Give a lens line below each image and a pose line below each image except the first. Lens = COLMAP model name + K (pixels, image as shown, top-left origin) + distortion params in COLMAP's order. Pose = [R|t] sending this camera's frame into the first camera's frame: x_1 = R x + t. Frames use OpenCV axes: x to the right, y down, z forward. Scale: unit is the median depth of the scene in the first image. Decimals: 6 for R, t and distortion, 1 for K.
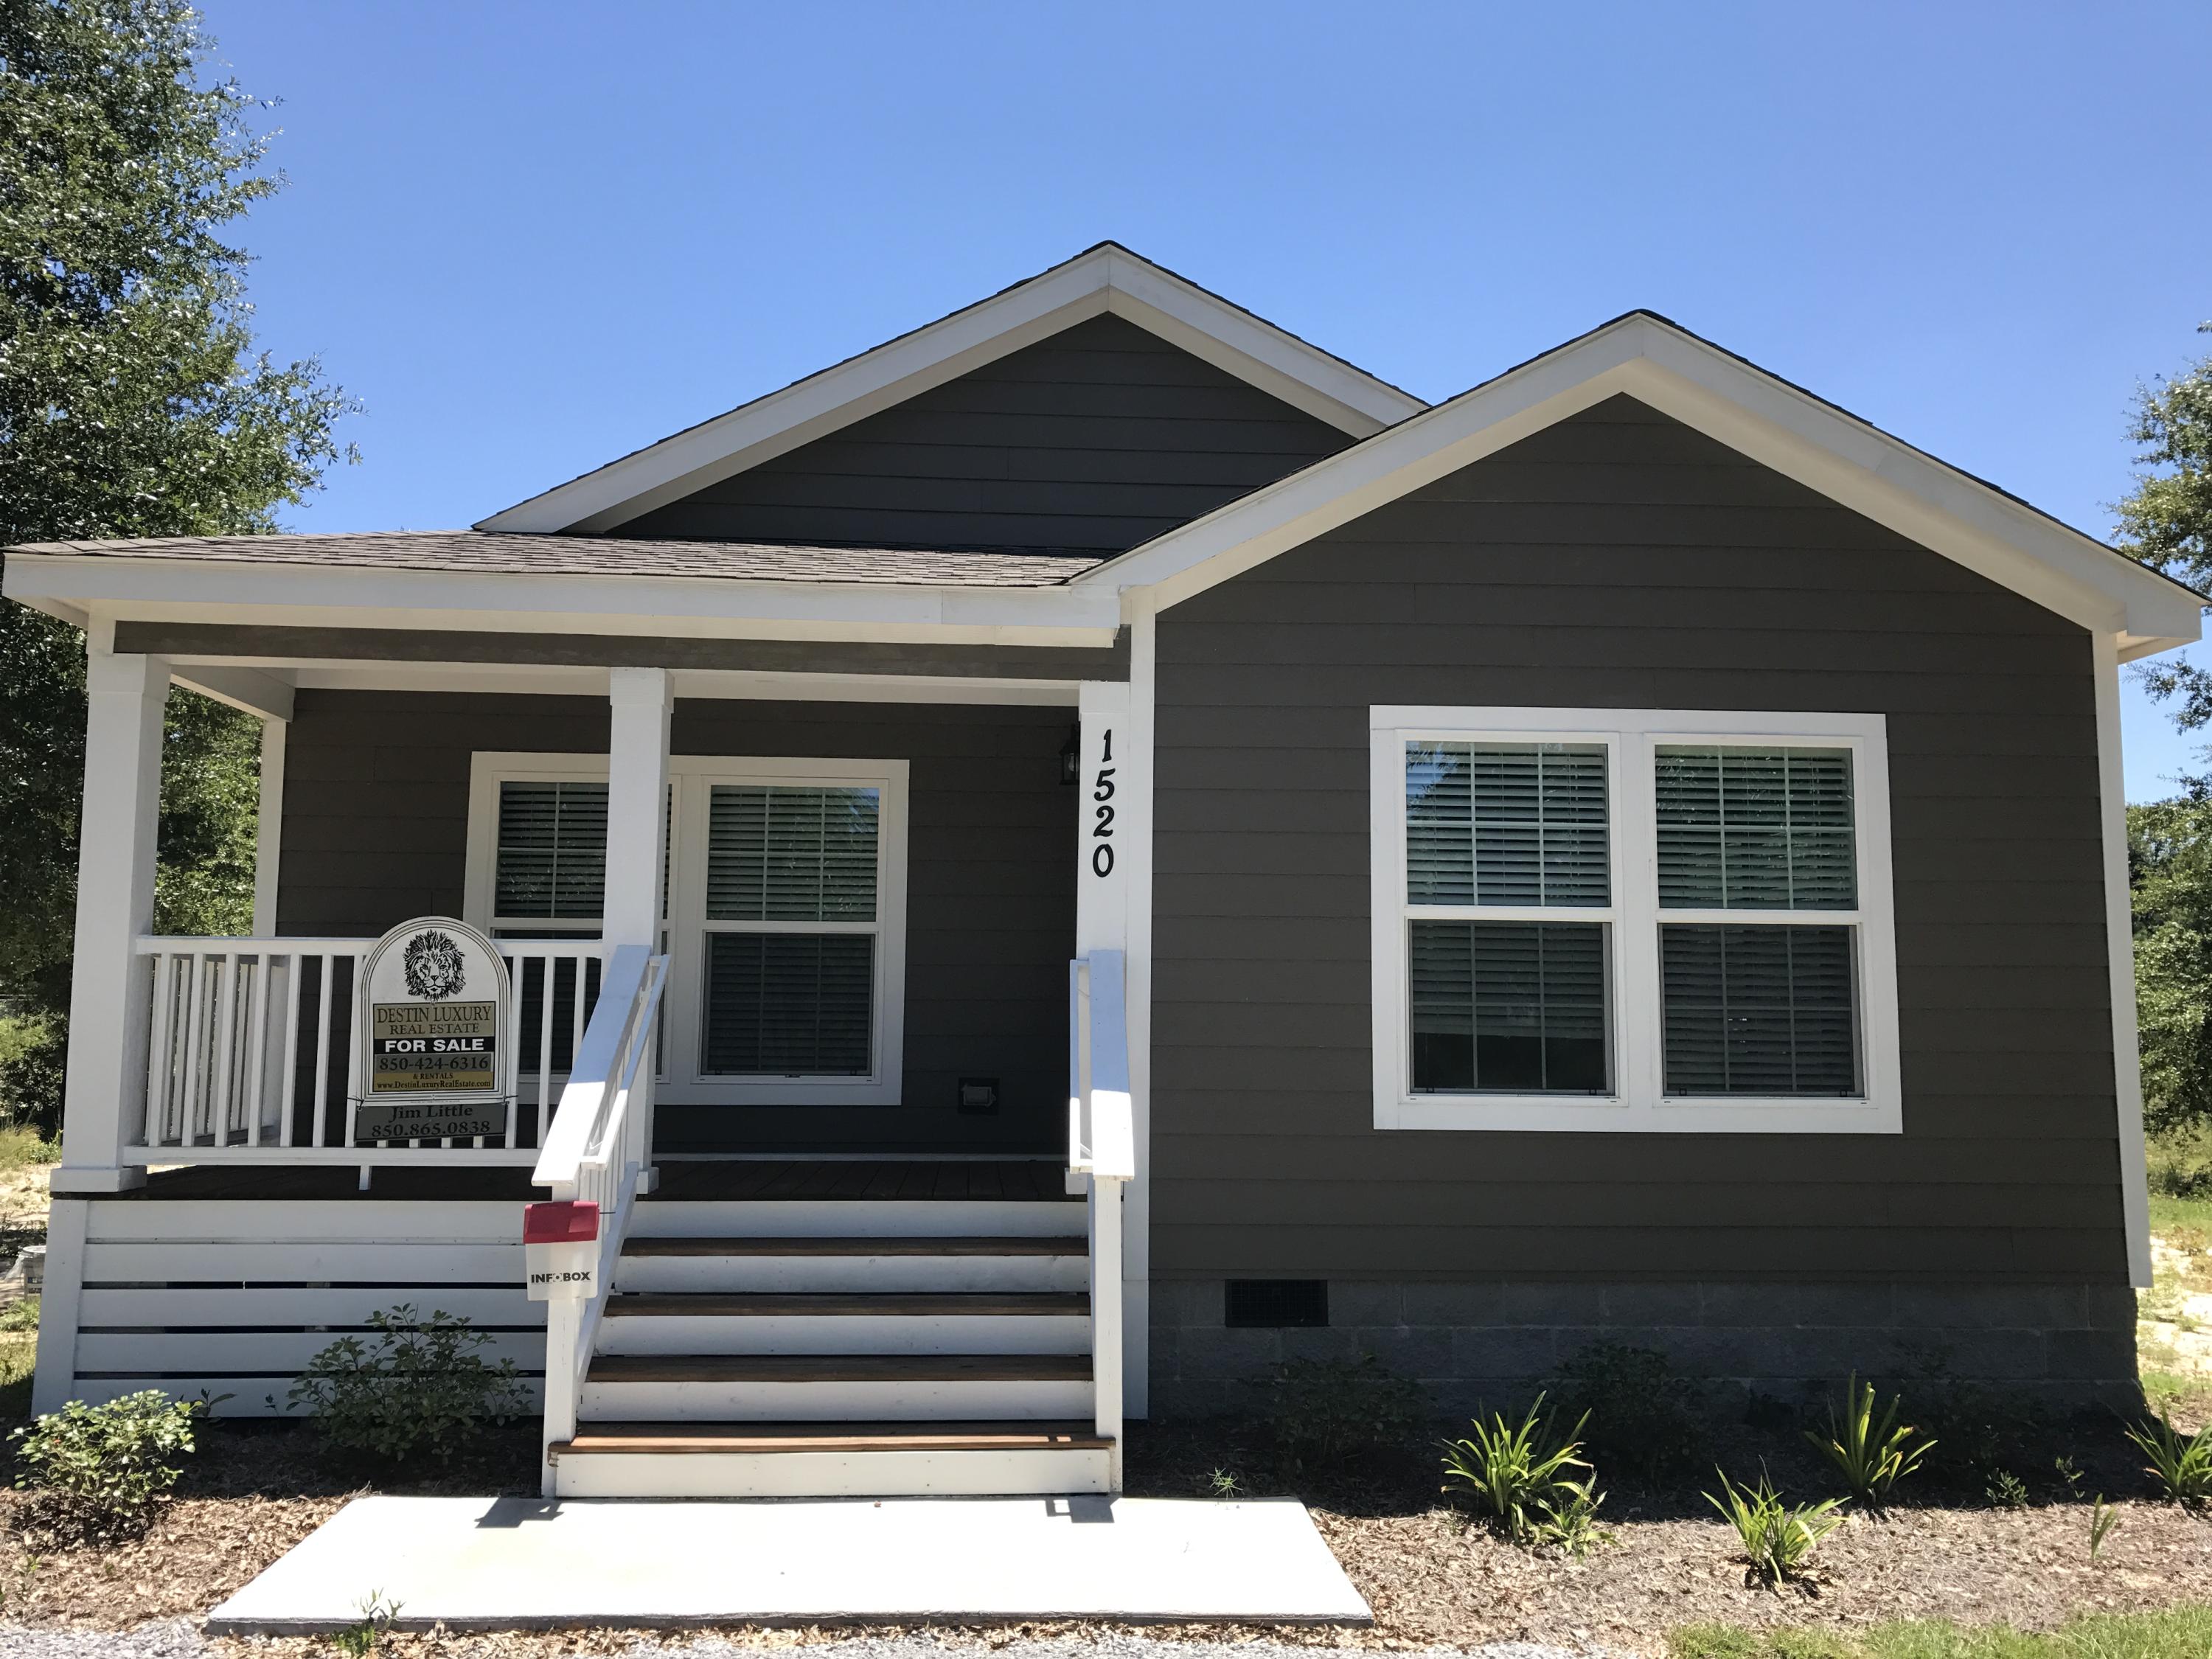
lens RADIAL K [[1804.9, 0, 1136.0], [0, 1804.9, 829.6], [0, 0, 1]] dist [0.002306, -0.001262]
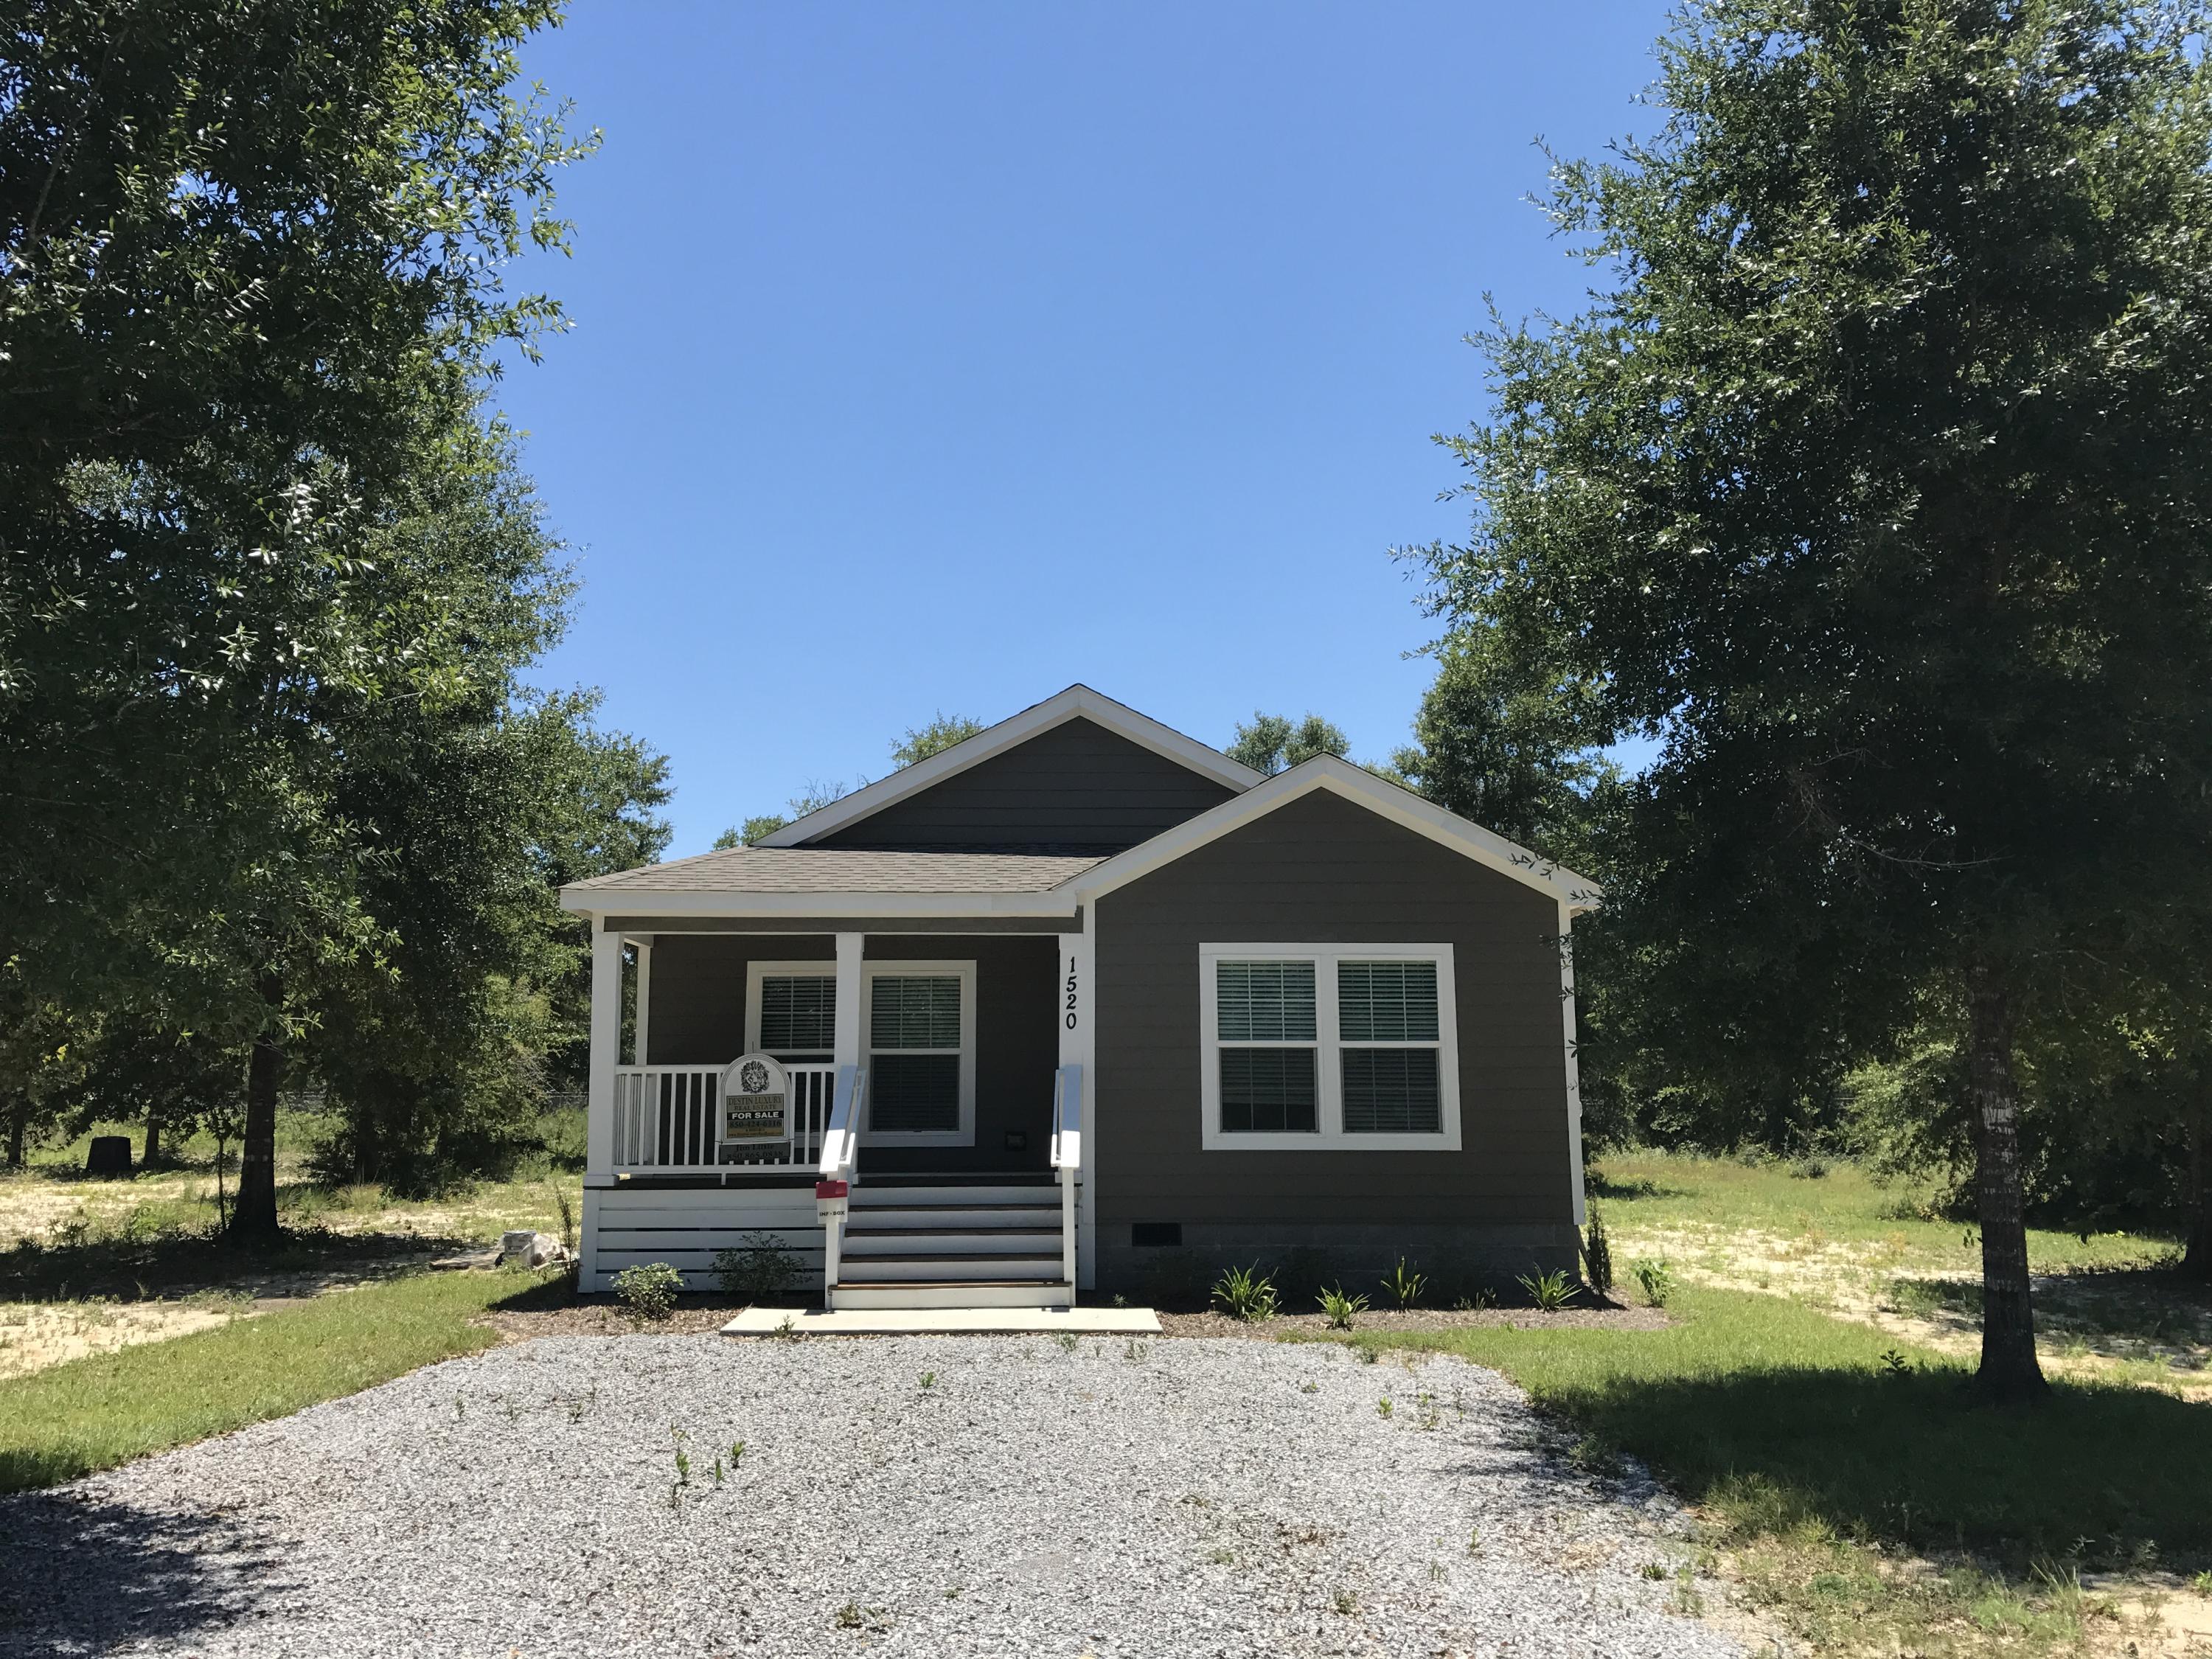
lens RADIAL K [[1813.2, 0, 1102.7], [0, 1813.2, 826.2], [0, 0, 1]] dist [0.128741, -0.340918]
pose [[0.998526, -0.020207, -0.050375, 0.129759], [0.017865, 0.998758, -0.046510, -0.110447], [0.051252, 0.045541, 0.997647, -1.112111]]
